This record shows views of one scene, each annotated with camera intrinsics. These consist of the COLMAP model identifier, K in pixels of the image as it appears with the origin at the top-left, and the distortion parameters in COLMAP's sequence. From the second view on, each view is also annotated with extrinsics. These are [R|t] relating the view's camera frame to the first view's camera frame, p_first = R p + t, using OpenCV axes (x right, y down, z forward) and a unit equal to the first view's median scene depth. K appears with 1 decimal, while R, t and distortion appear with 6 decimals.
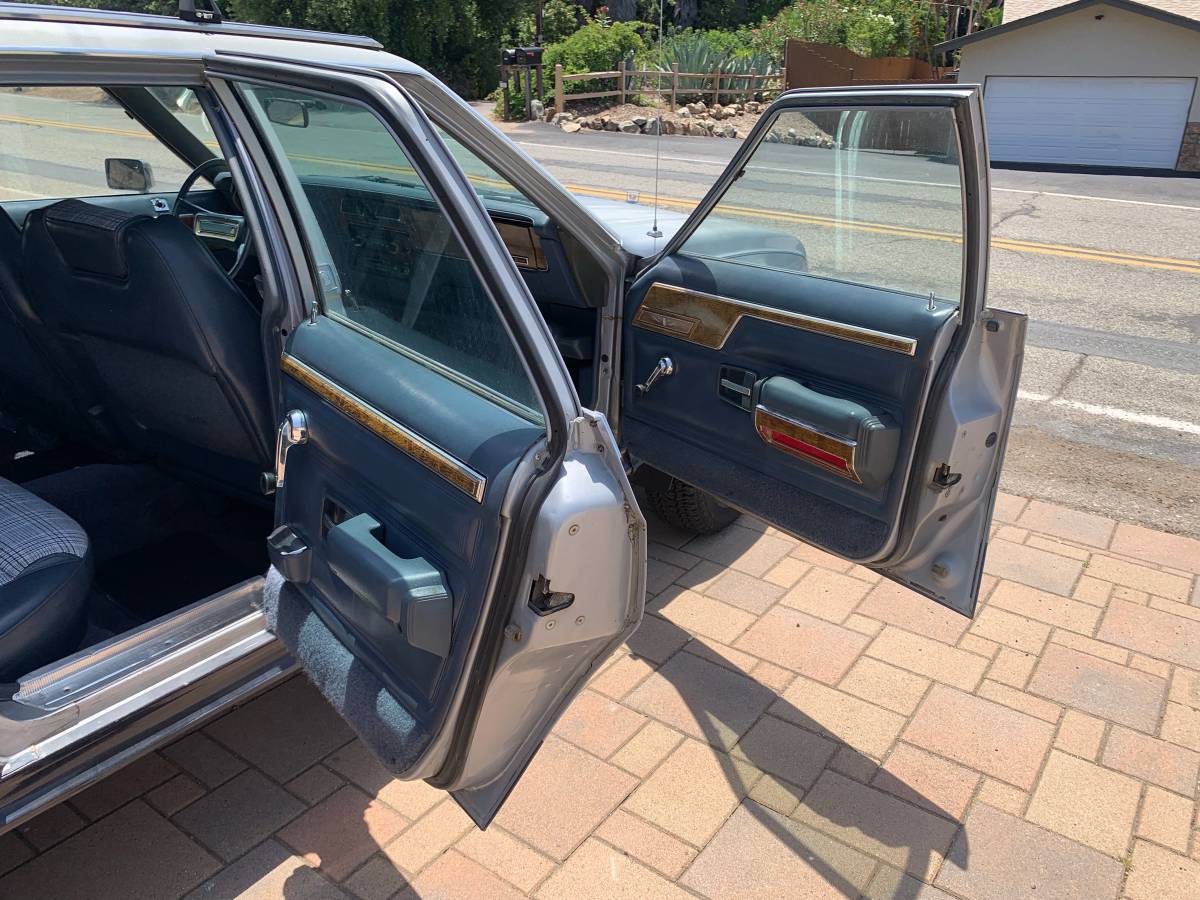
lens RADIAL K [[927.0, 0, 589.5], [0, 927.0, 445.3], [0, 0, 1]] dist [0.012853, -0.008190]
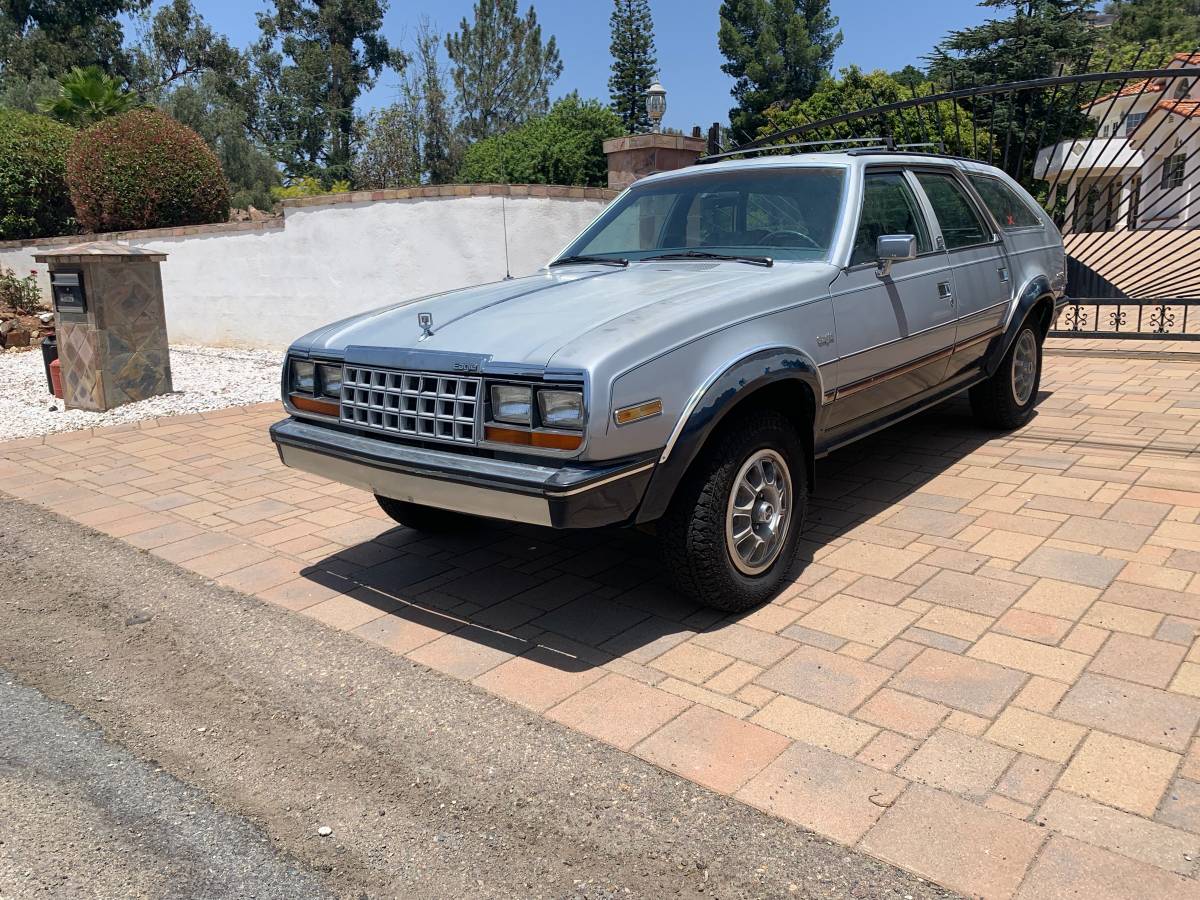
lens RADIAL K [[927.0, 0, 605.8], [0, 927.0, 461.0], [0, 0, 1]] dist [0.012853, -0.008190]
pose [[-0.994533, -0.007280, 0.104164, -0.036920], [0.055474, 0.808304, 0.586146, -0.124671], [-0.088463, 0.588720, -0.803481, 0.339409]]
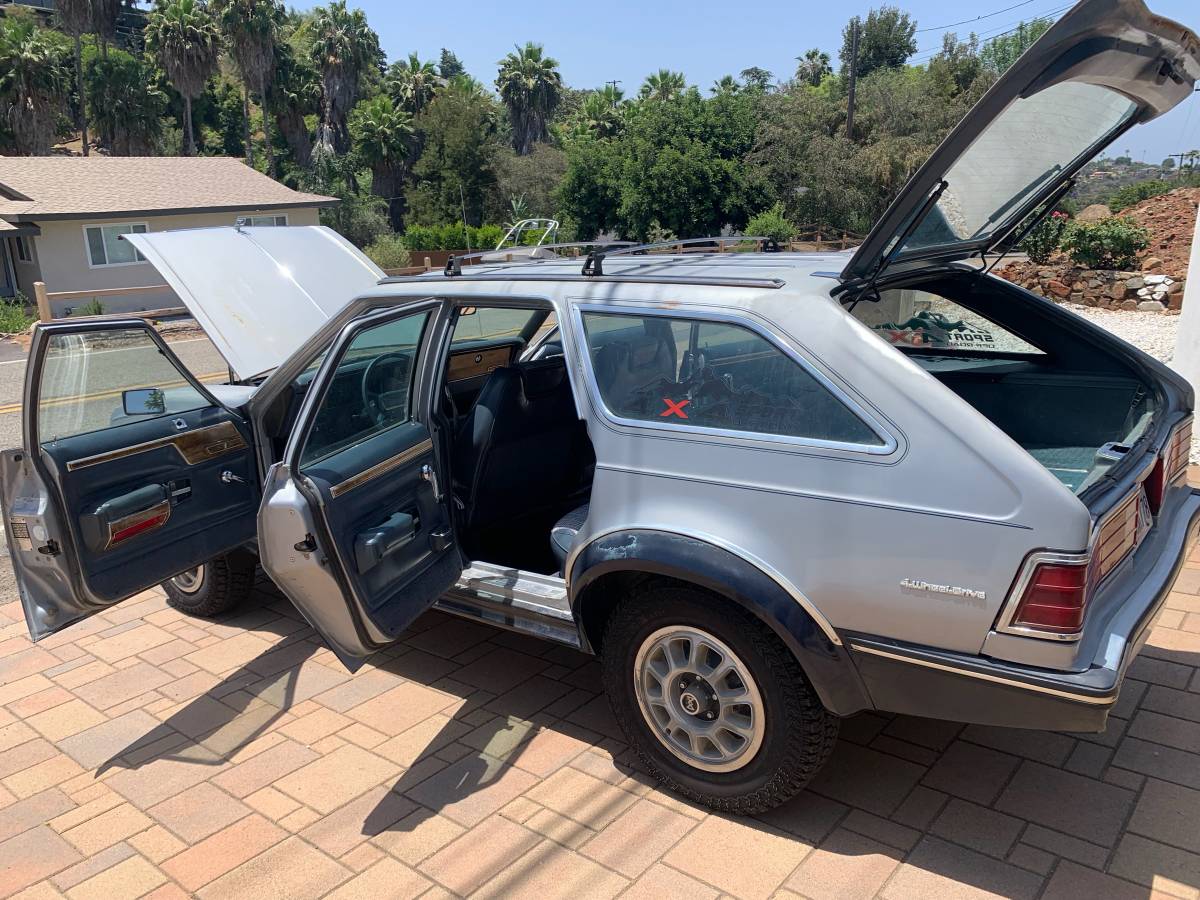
lens RADIAL K [[927.0, 0, 591.2], [0, 927.0, 462.8], [0, 0, 1]] dist [0.012853, -0.008190]
pose [[0.078659, -0.286033, 0.954986, -0.248570], [0.422634, 0.877174, 0.227916, -0.049142], [-0.902880, 0.385682, 0.189885, 0.071767]]
